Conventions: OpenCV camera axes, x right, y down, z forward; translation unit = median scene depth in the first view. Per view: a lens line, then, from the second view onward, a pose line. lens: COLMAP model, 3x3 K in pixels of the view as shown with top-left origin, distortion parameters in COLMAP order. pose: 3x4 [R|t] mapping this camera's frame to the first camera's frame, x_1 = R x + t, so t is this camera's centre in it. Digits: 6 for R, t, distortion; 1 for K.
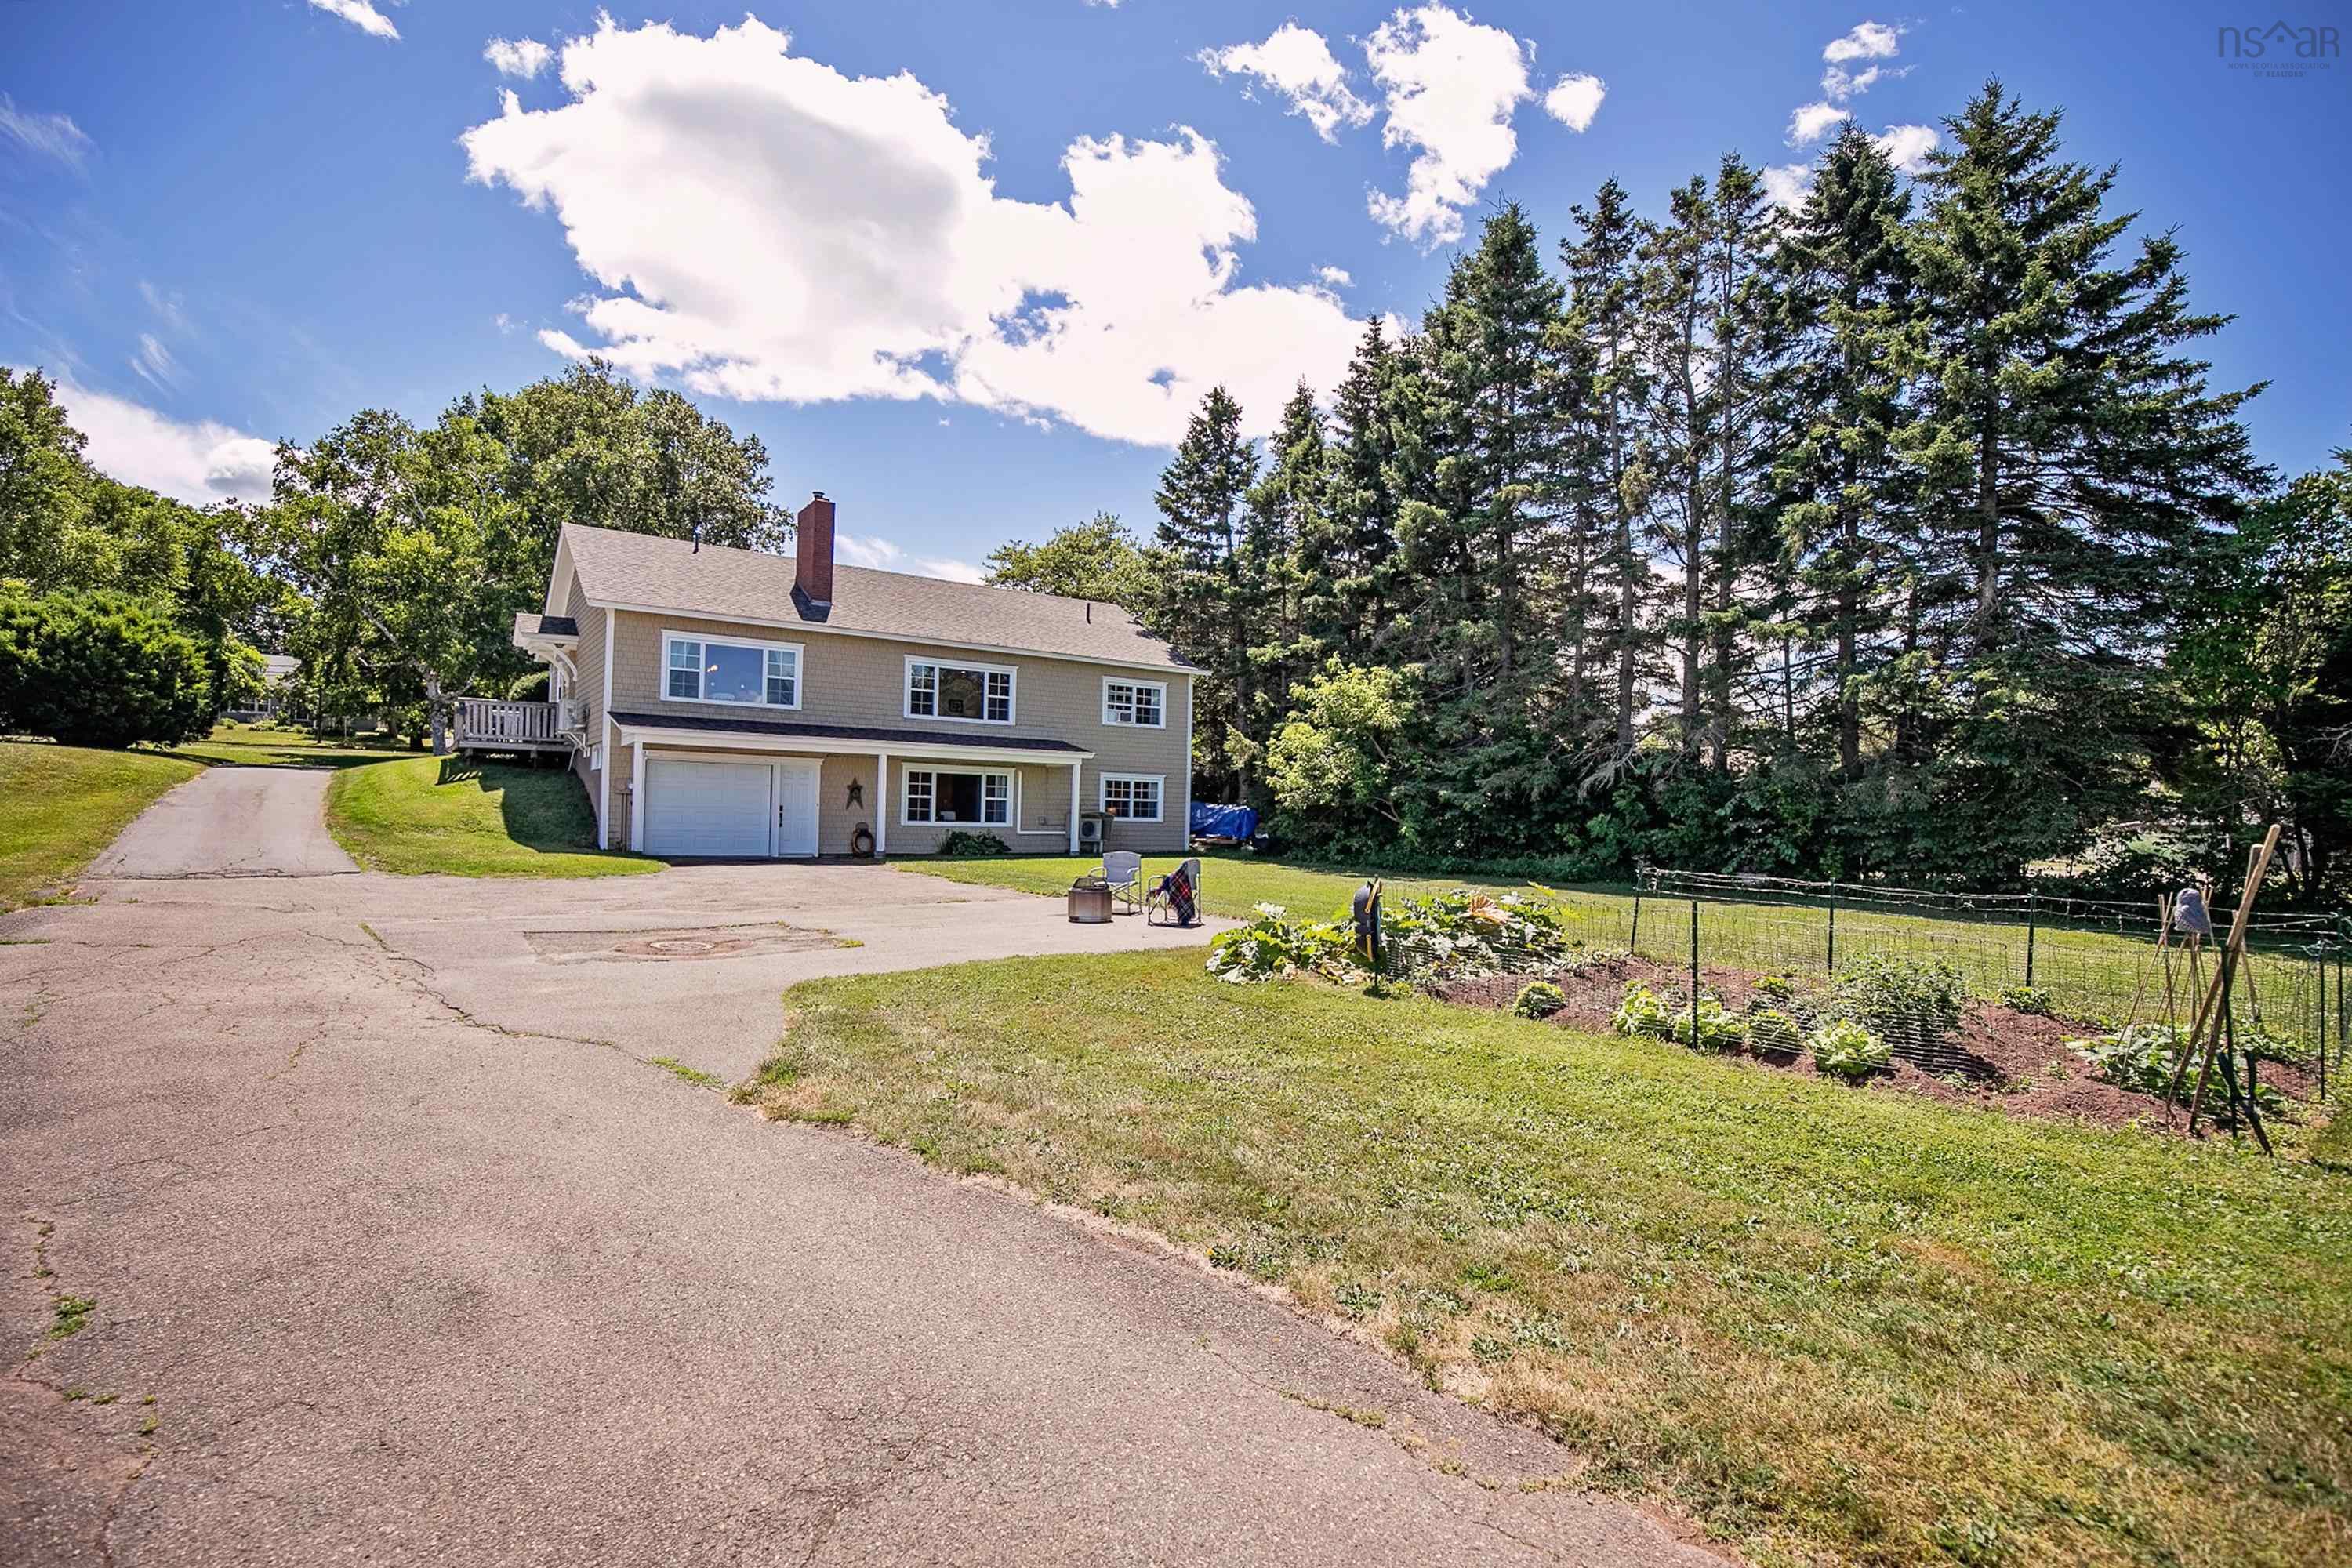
lens RADIAL K [[1078.3, 0, 1175.1], [0, 1078.3, 771.0], [0, 0, 1]] dist [-0.025103, 0.001437]
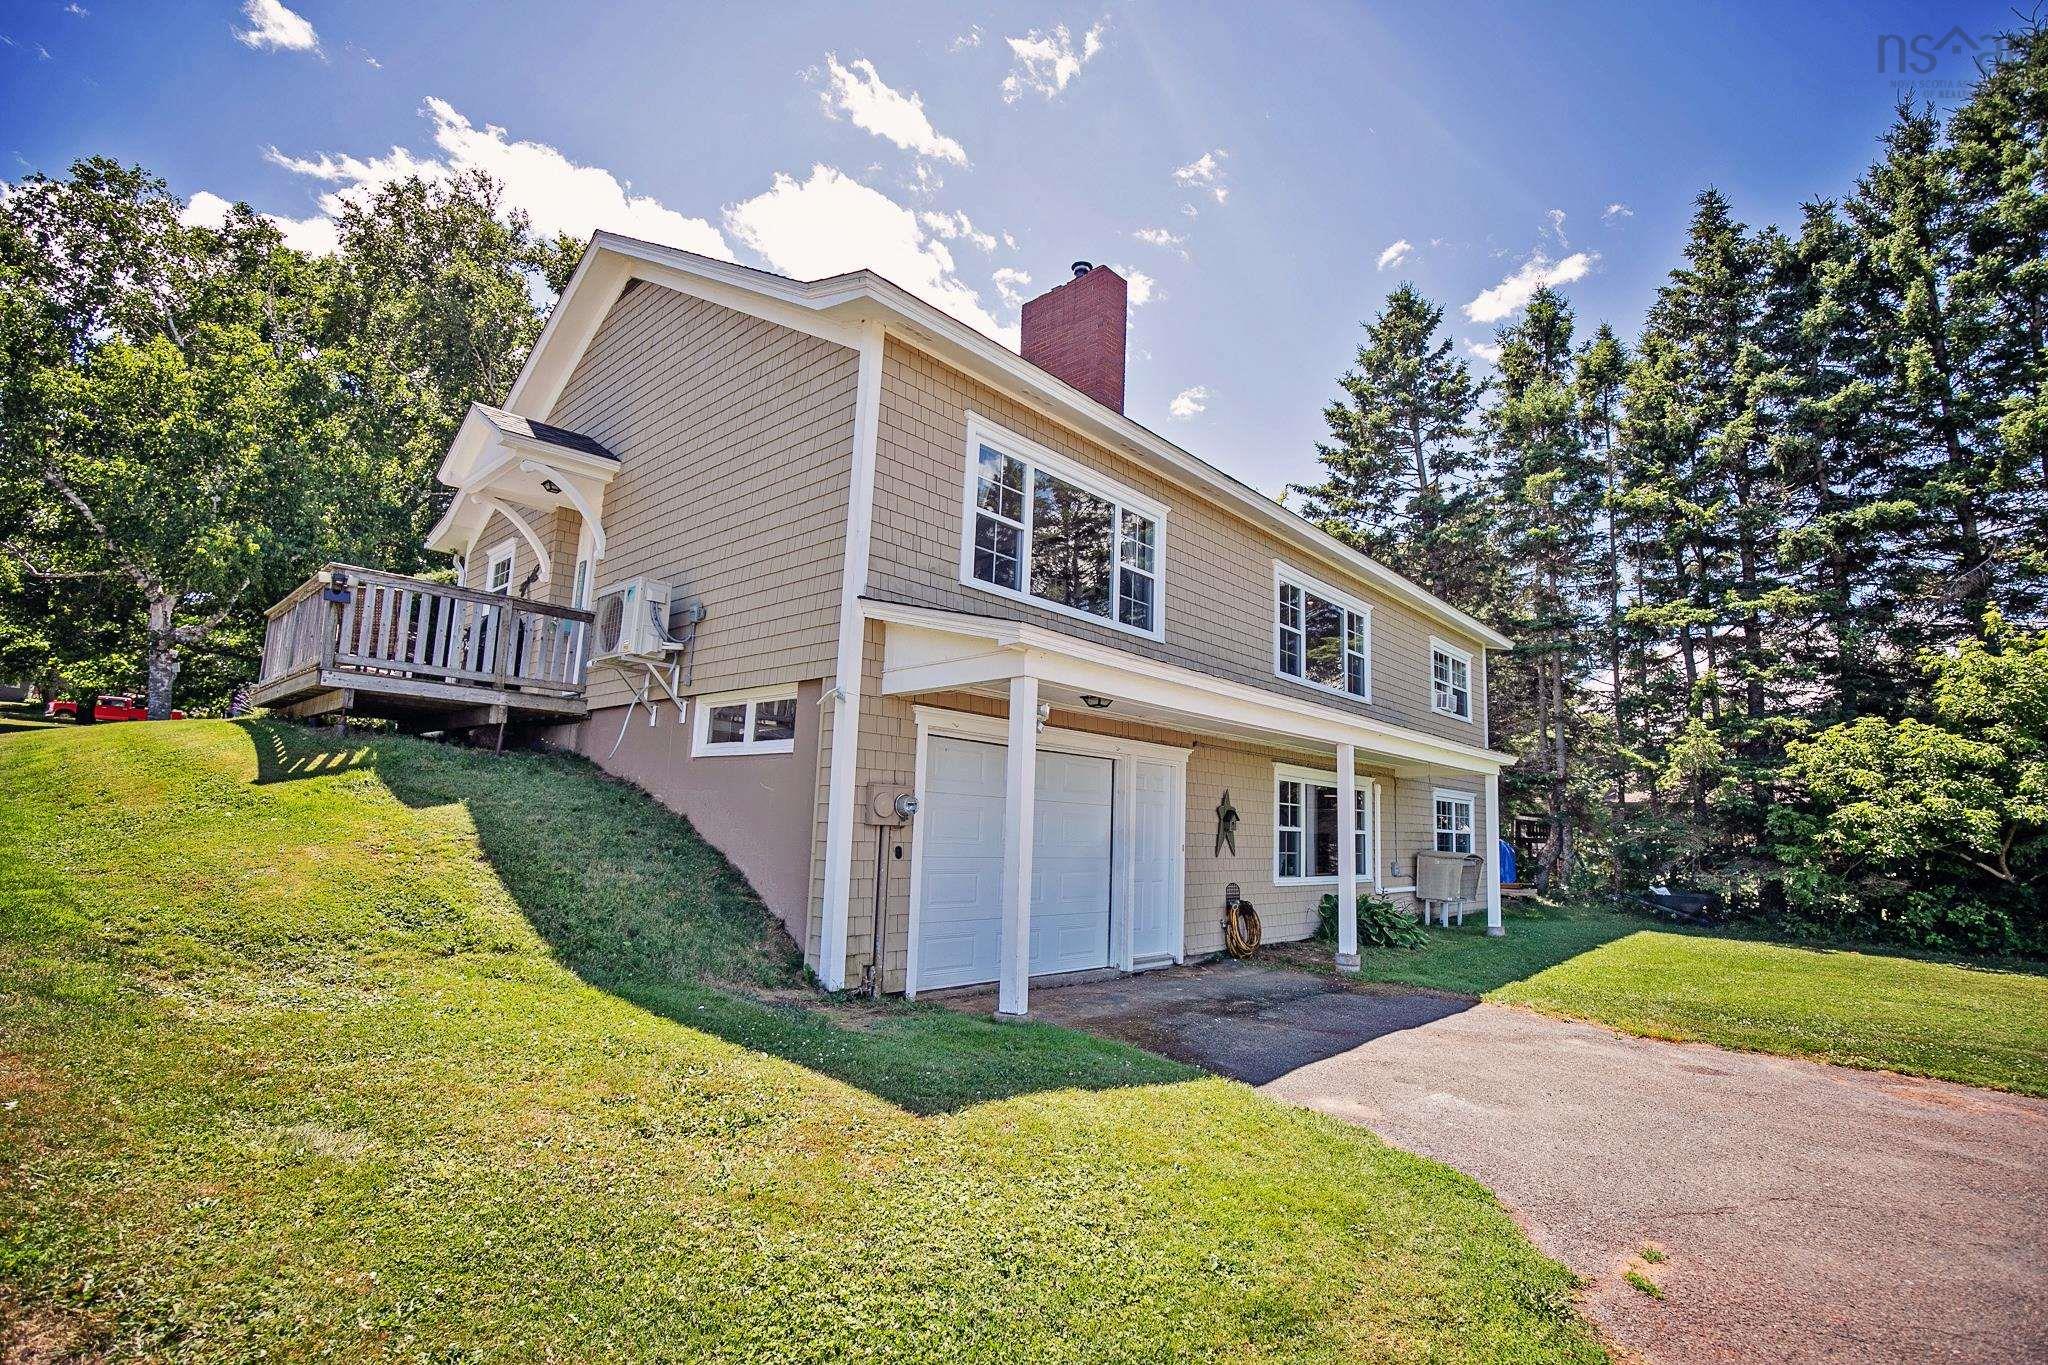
lens RADIAL K [[939.0, 0, 1038.6], [0, 939.0, 691.5], [0, 0, 1]] dist [-0.025103, 0.001437]
pose [[0.979771, 0.046213, 0.194712, -0.429209], [-0.027824, 0.994979, -0.096136, 0.004076], [-0.198177, 0.088774, 0.976138, 0.553270]]
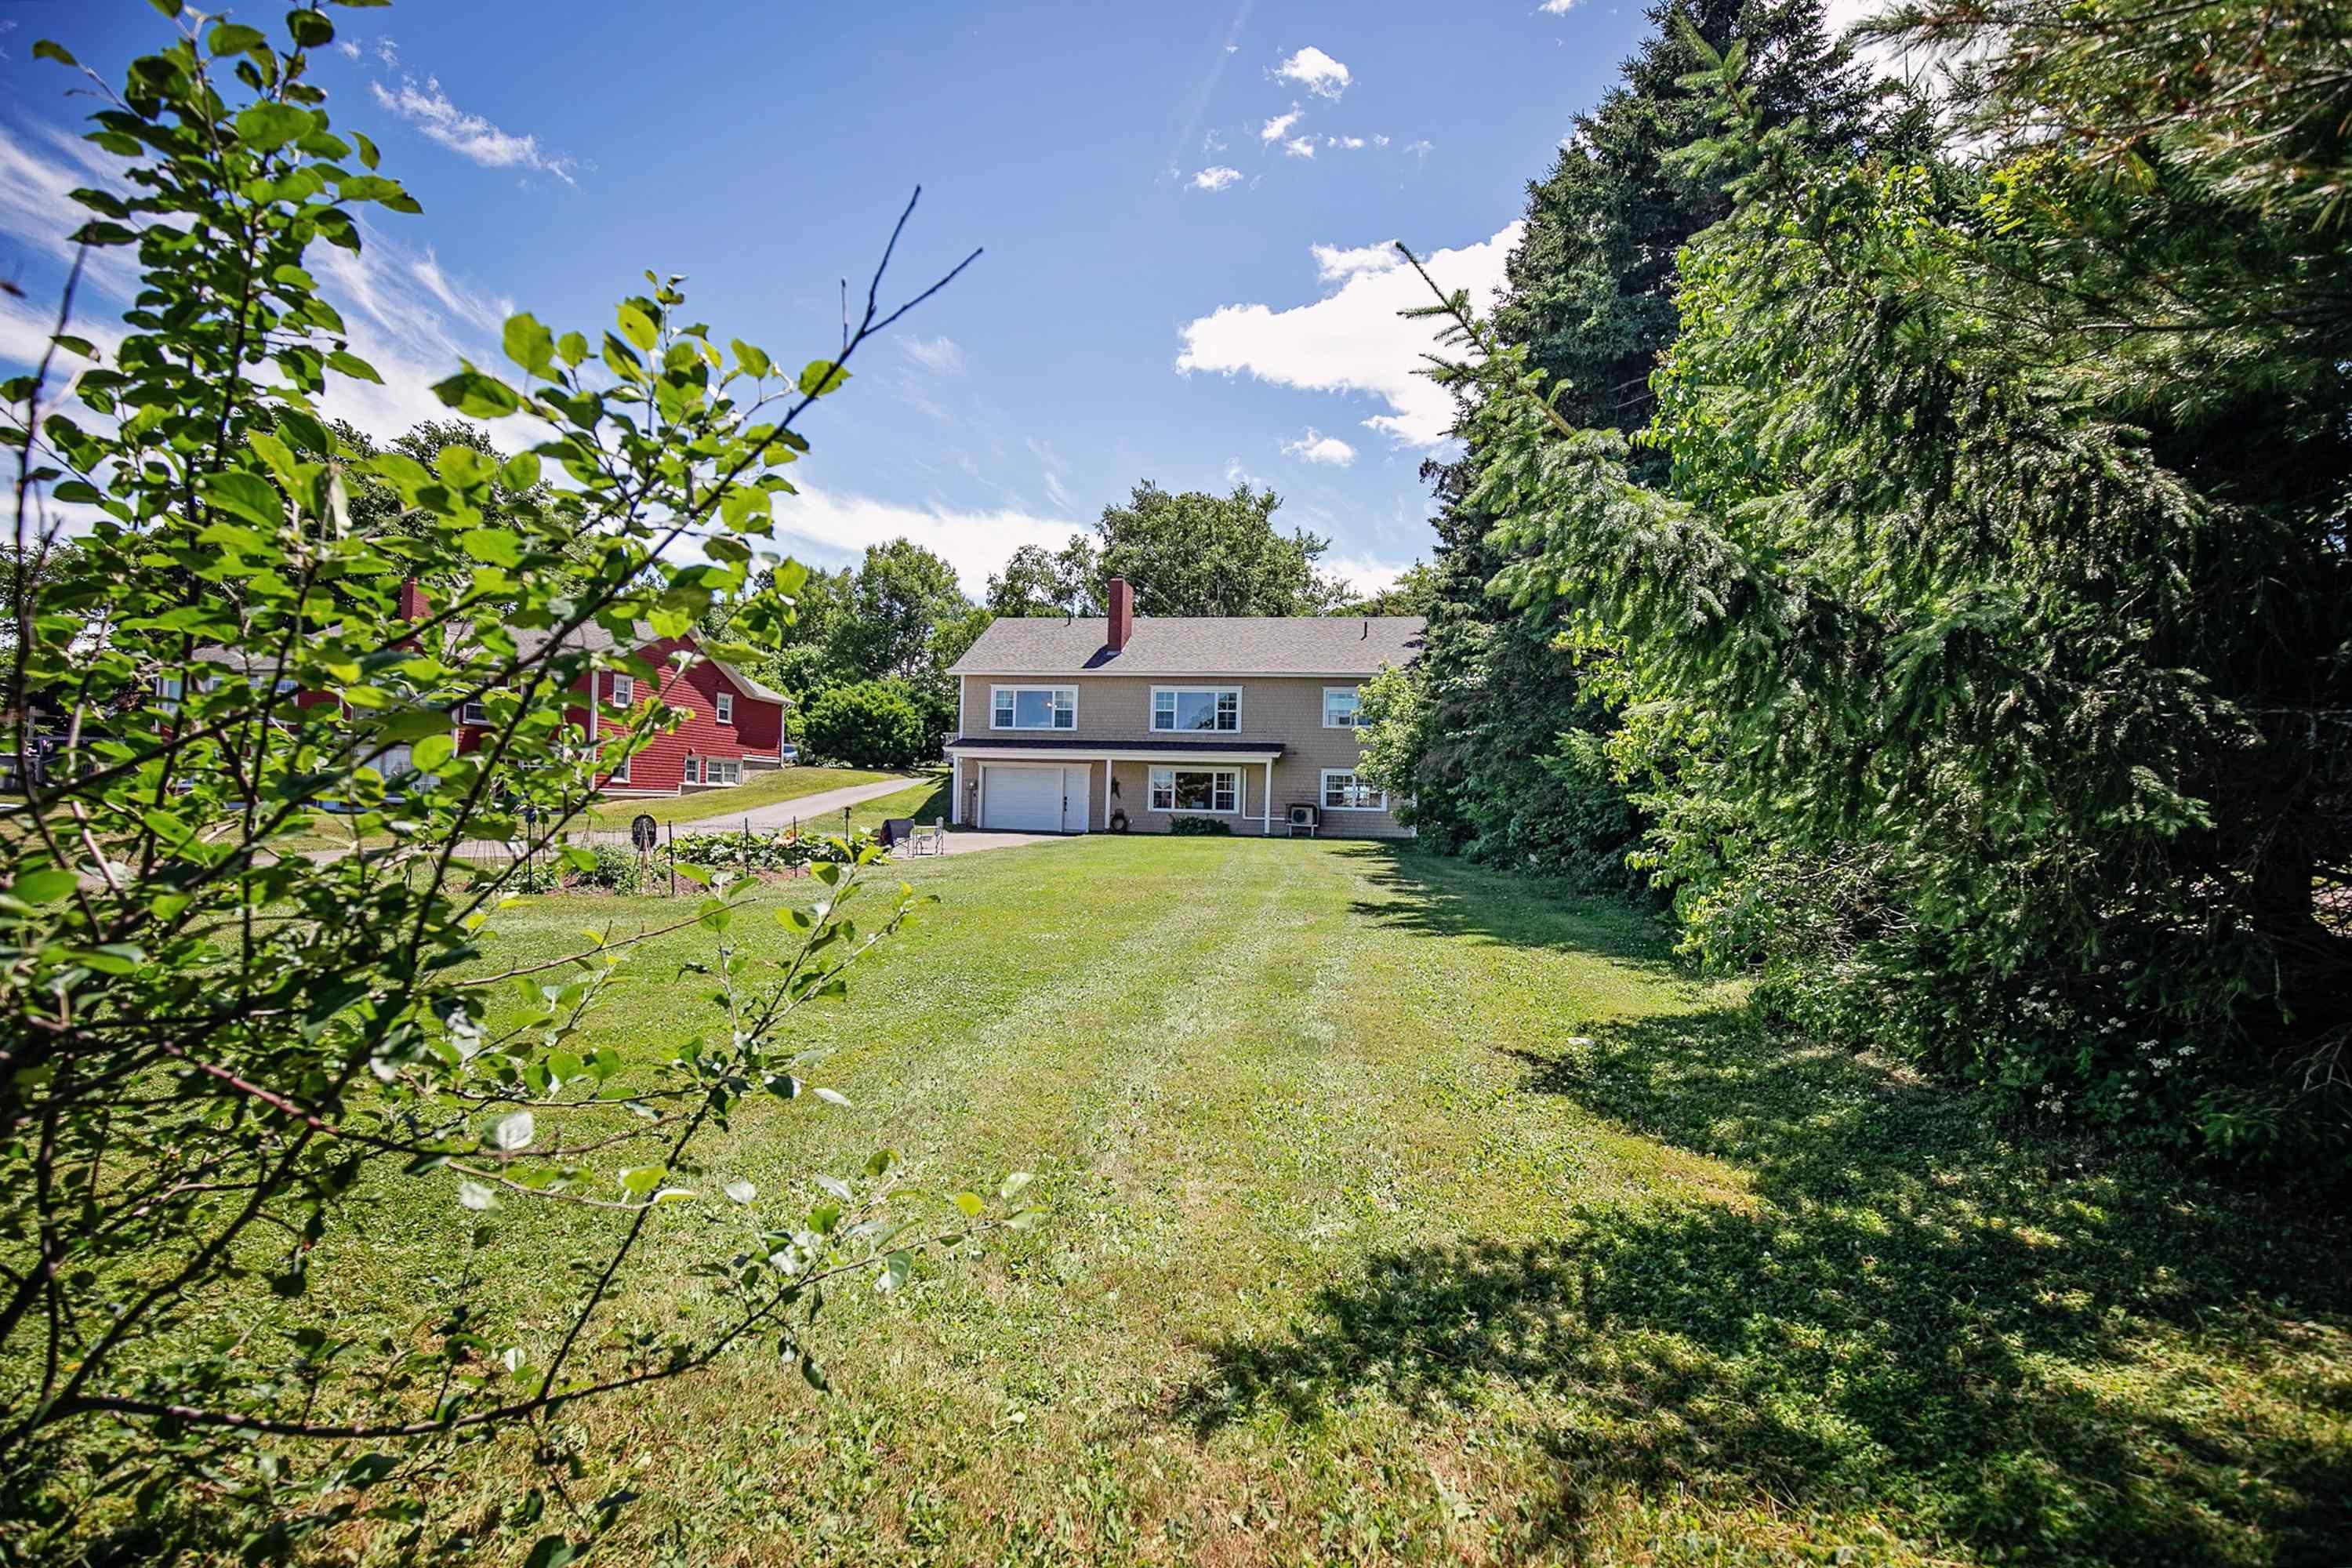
lens RADIAL K [[1078.3, 0, 1179.5], [0, 1078.3, 776.8], [0, 0, 1]] dist [-0.025103, 0.001437]
pose [[0.698382, -0.020378, -0.715435, 0.713832], [0.018553, 0.999774, -0.010366, 0.021044], [0.715484, -0.006035, 0.698603, 0.067536]]
